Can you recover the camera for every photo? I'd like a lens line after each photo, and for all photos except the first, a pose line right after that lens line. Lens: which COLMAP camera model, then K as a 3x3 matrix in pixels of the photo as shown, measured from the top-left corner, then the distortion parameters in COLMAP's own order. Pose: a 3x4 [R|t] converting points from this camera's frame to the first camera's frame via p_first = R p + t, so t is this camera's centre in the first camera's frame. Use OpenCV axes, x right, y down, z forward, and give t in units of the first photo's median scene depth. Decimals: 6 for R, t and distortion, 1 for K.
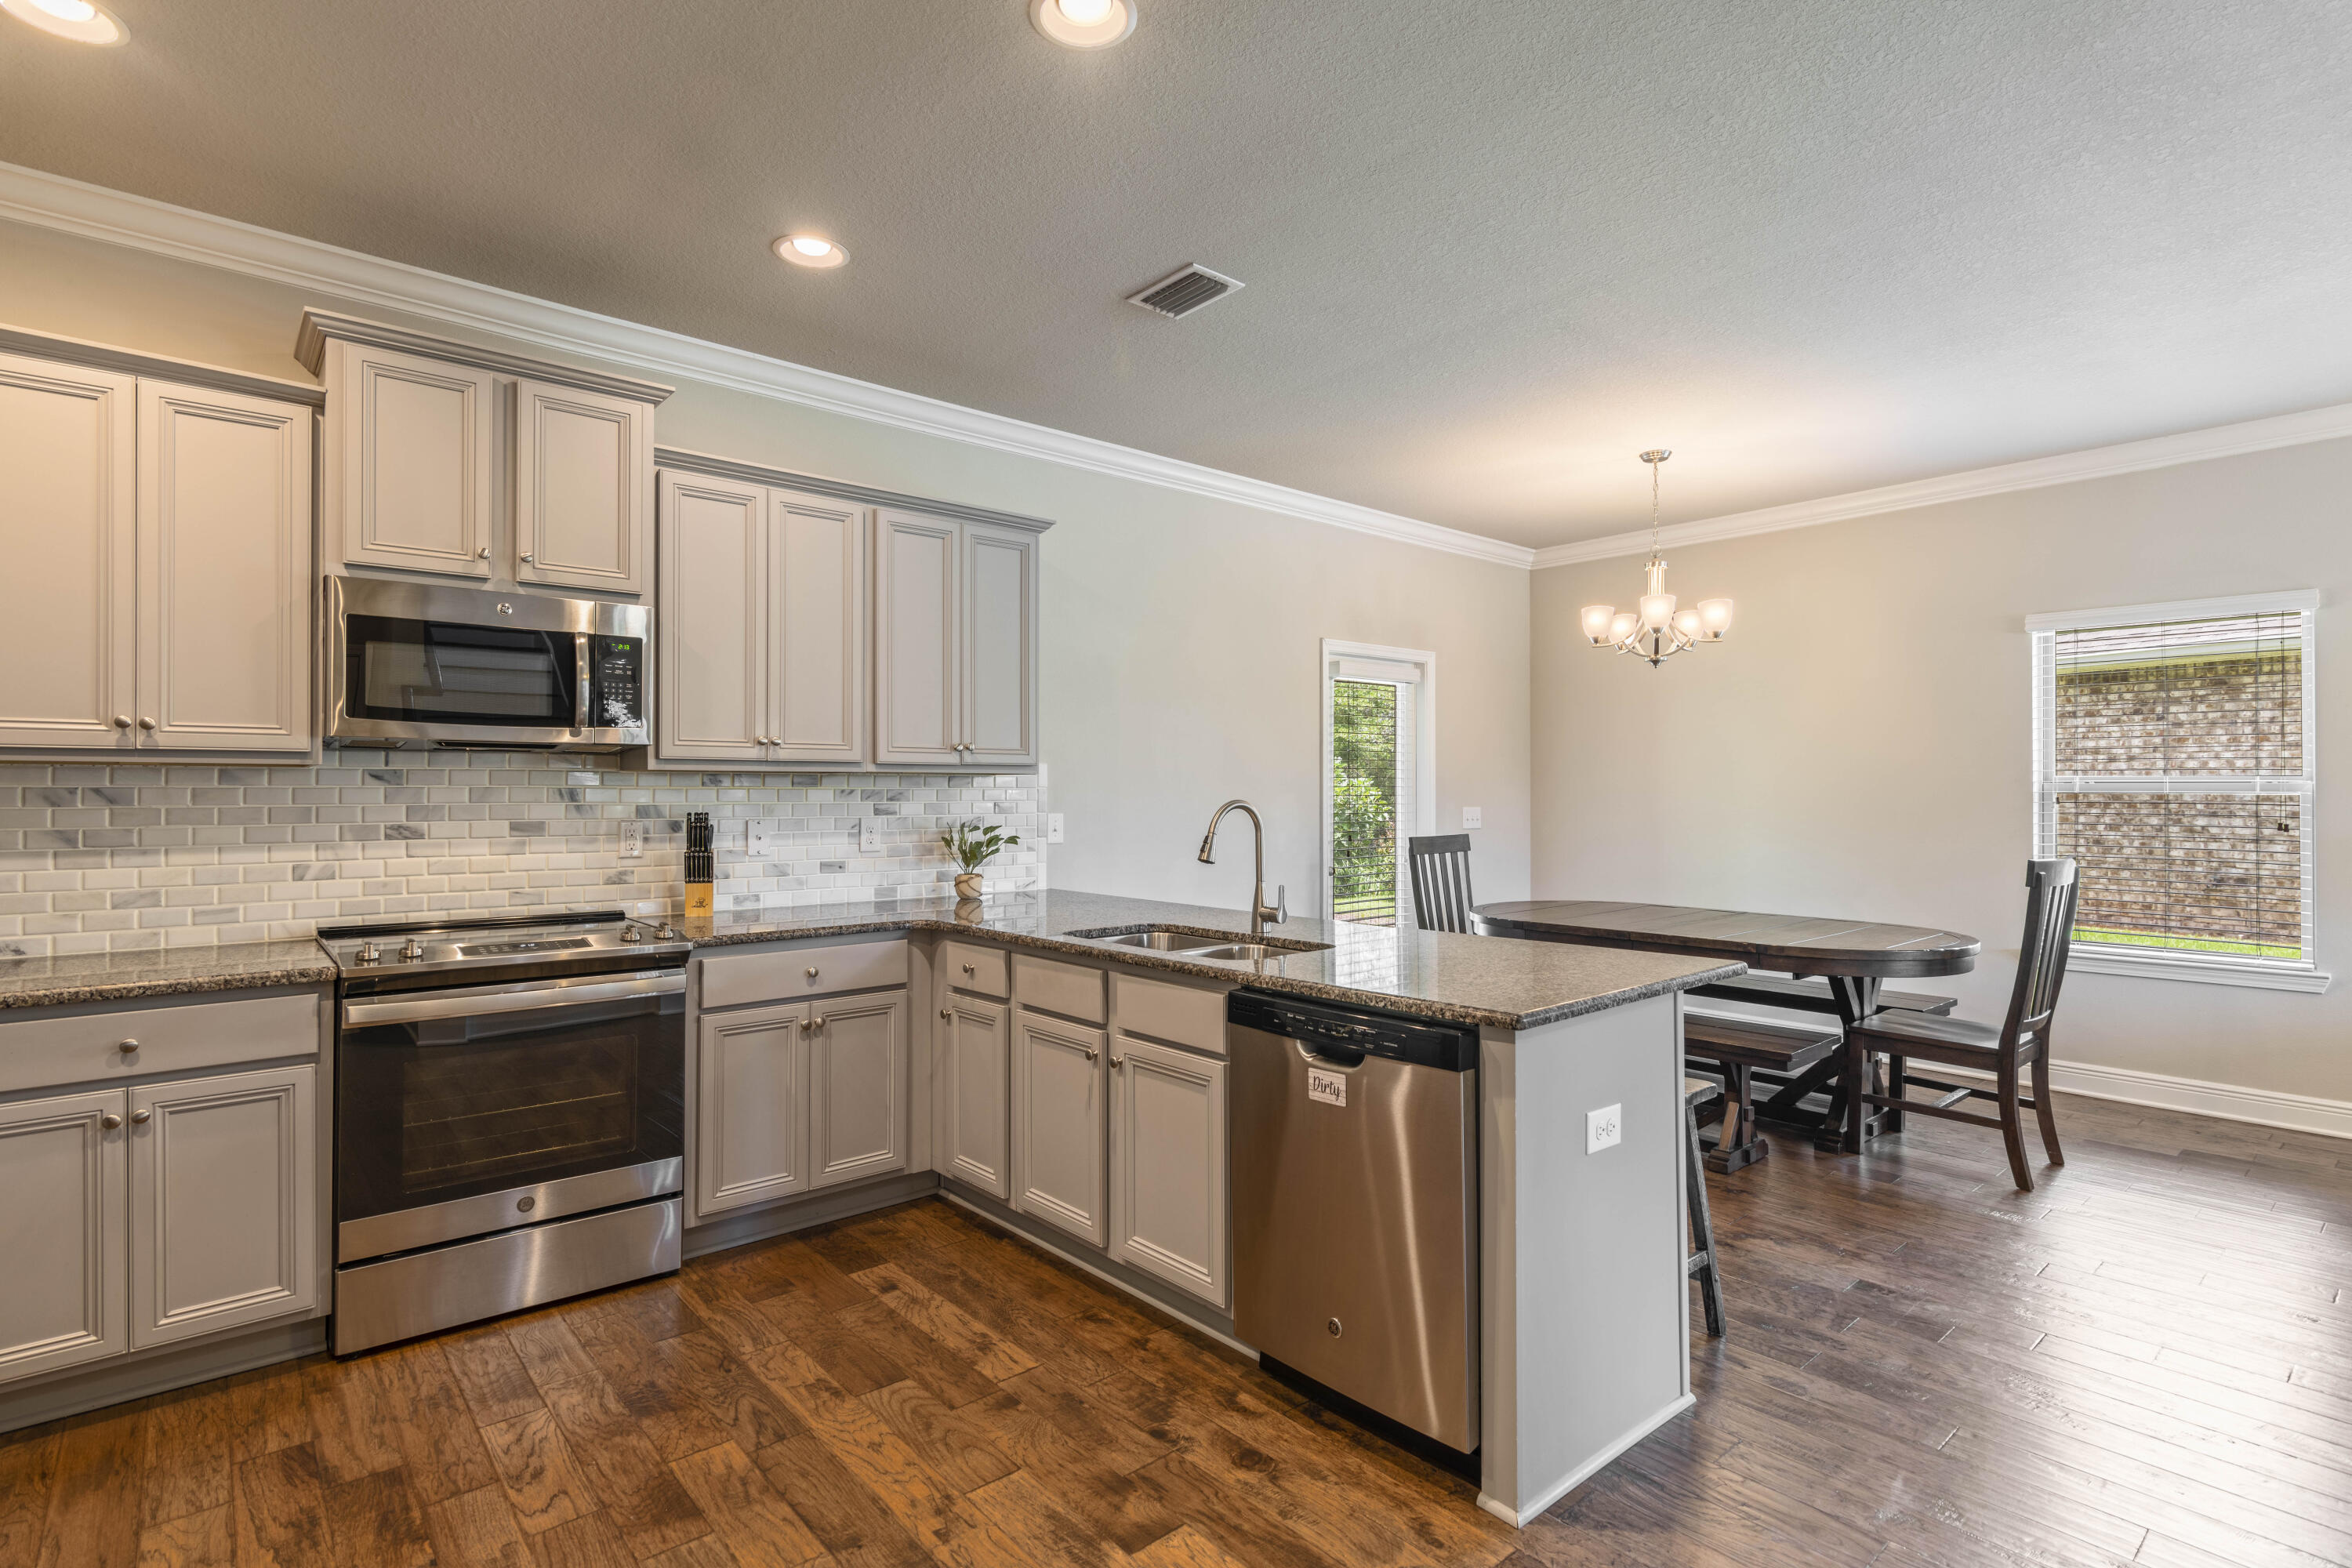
lens RADIAL K [[1148.5, 0, 1168.3], [0, 1148.5, 790.7], [0, 0, 1]] dist [-0.004250, -0.000193]
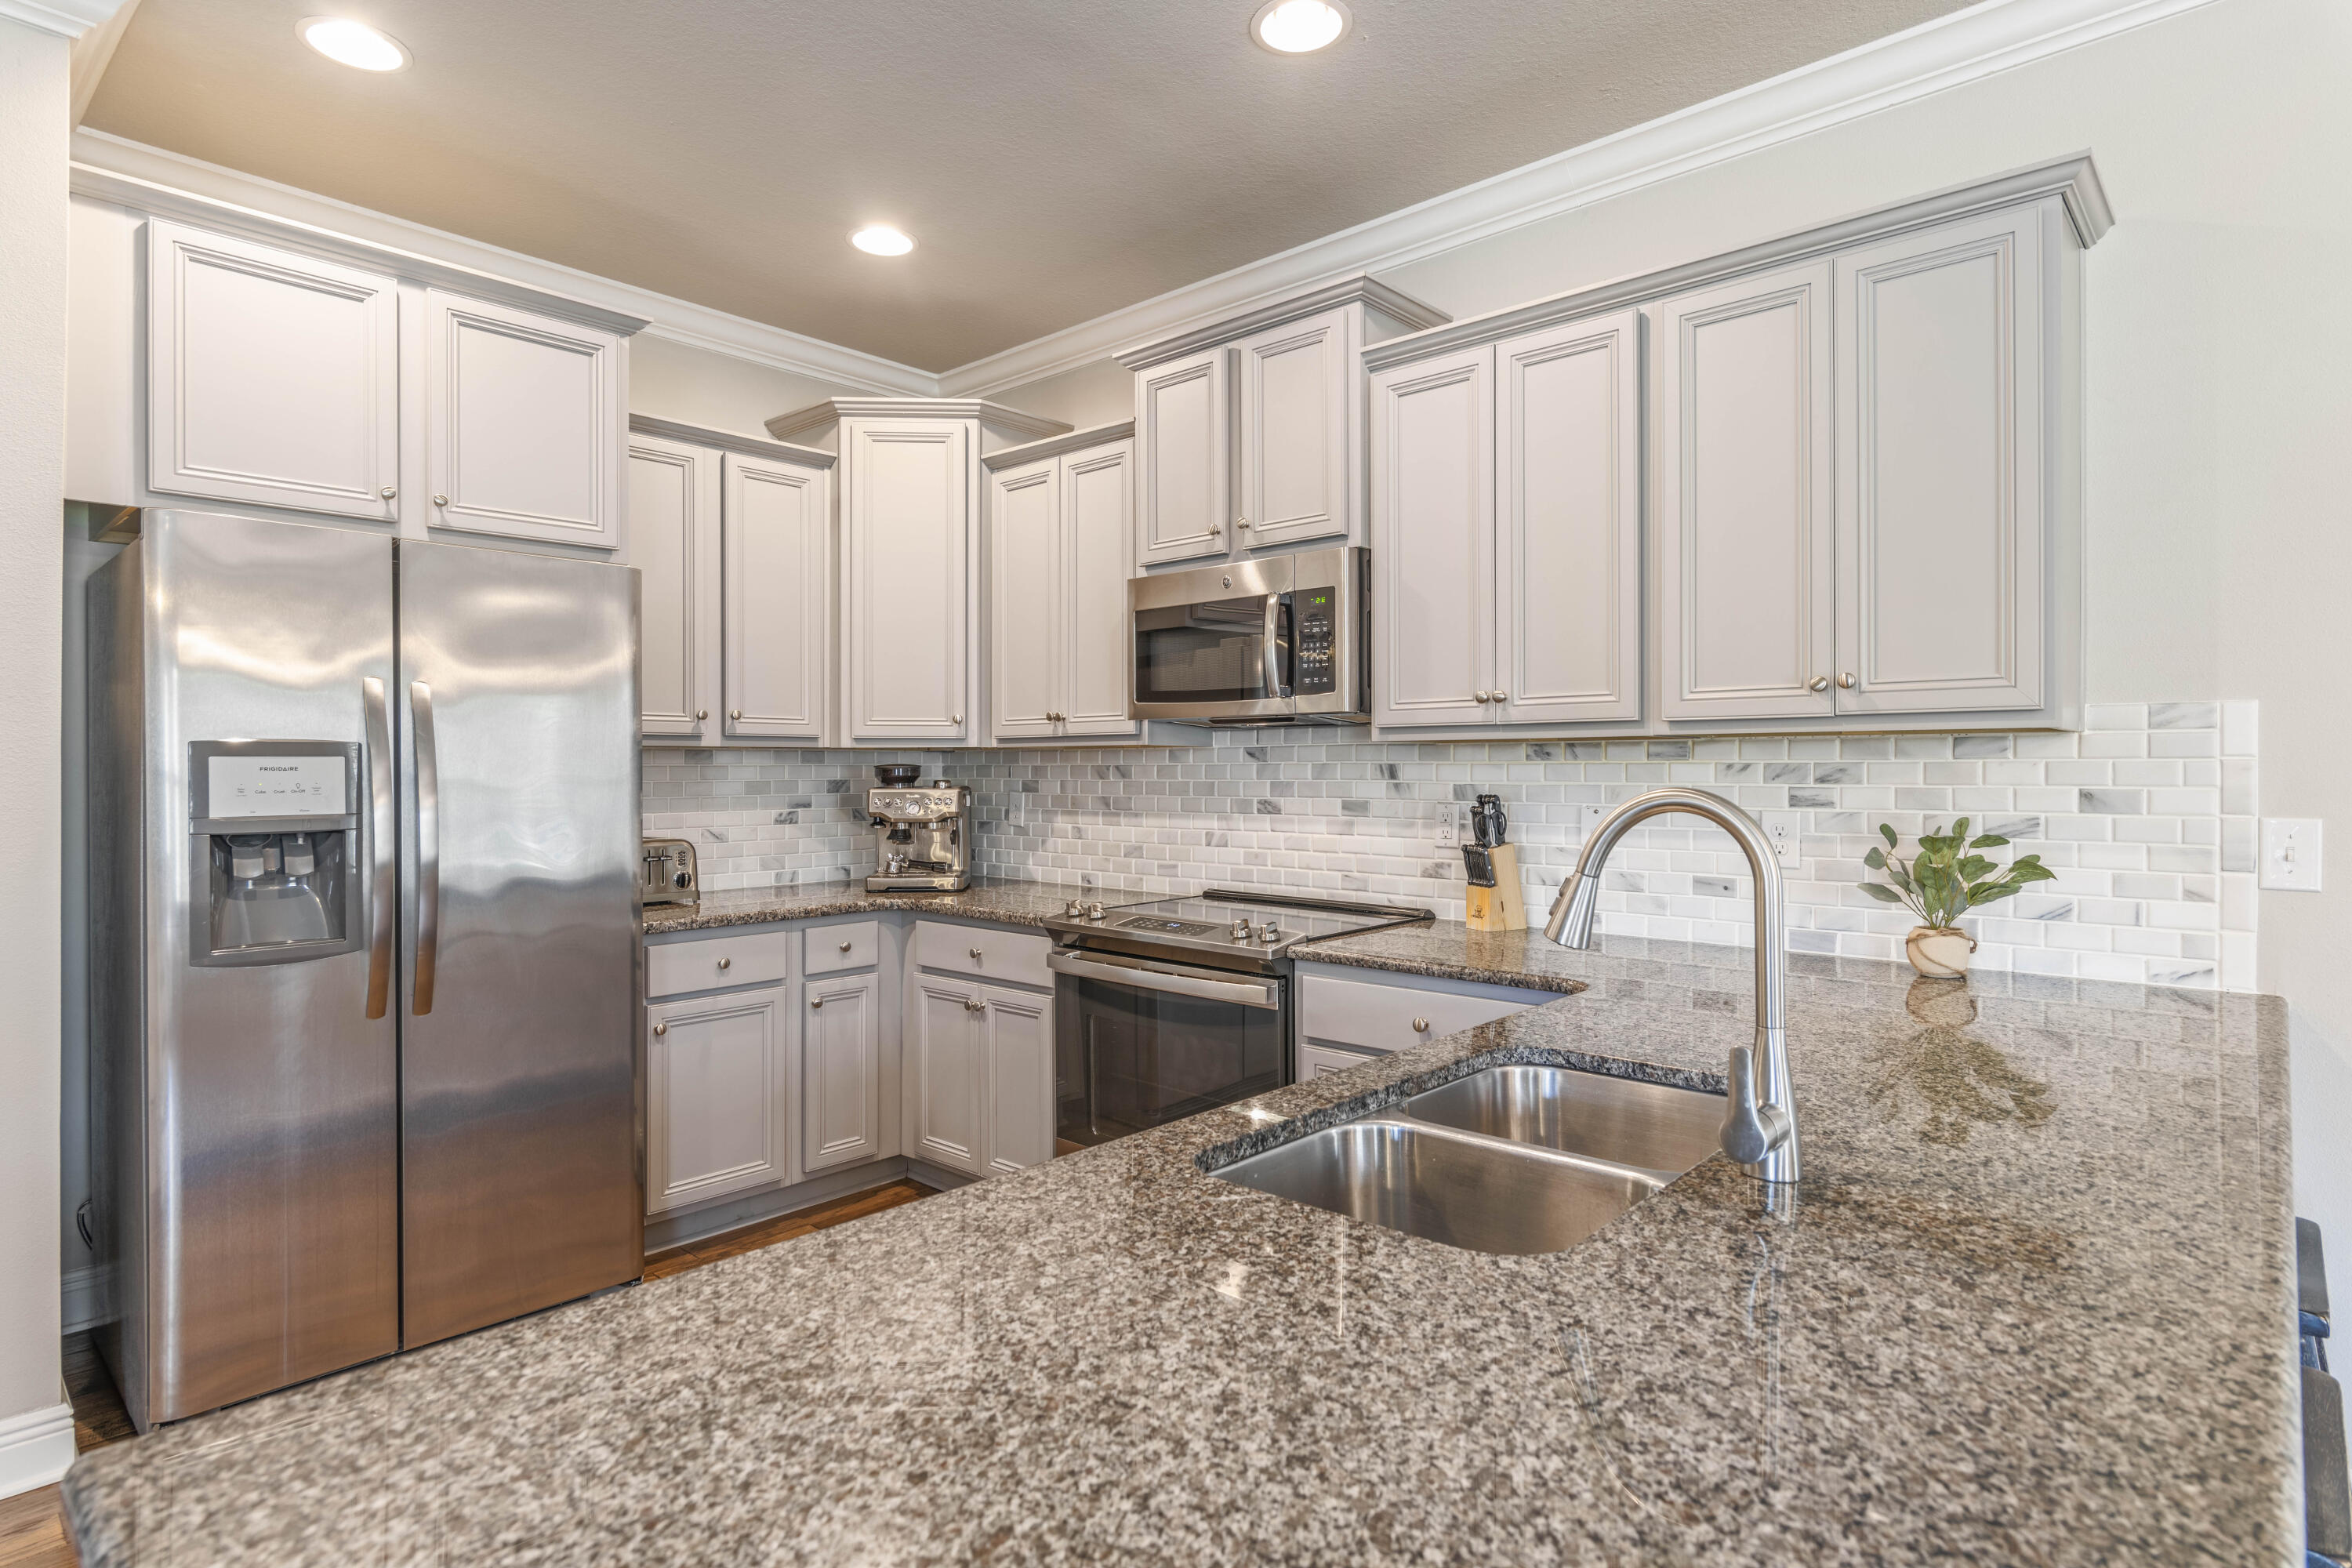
lens RADIAL K [[1232.9, 0, 1174.5], [0, 1232.9, 769.1], [0, 0, 1]] dist [-0.000852, 0.000258]
pose [[0.109362, 0.000513, -0.994002, 0.421094], [0.002926, 0.999995, 0.000838, 0.000682], [0.993998, -0.003000, 0.109360, 0.762464]]
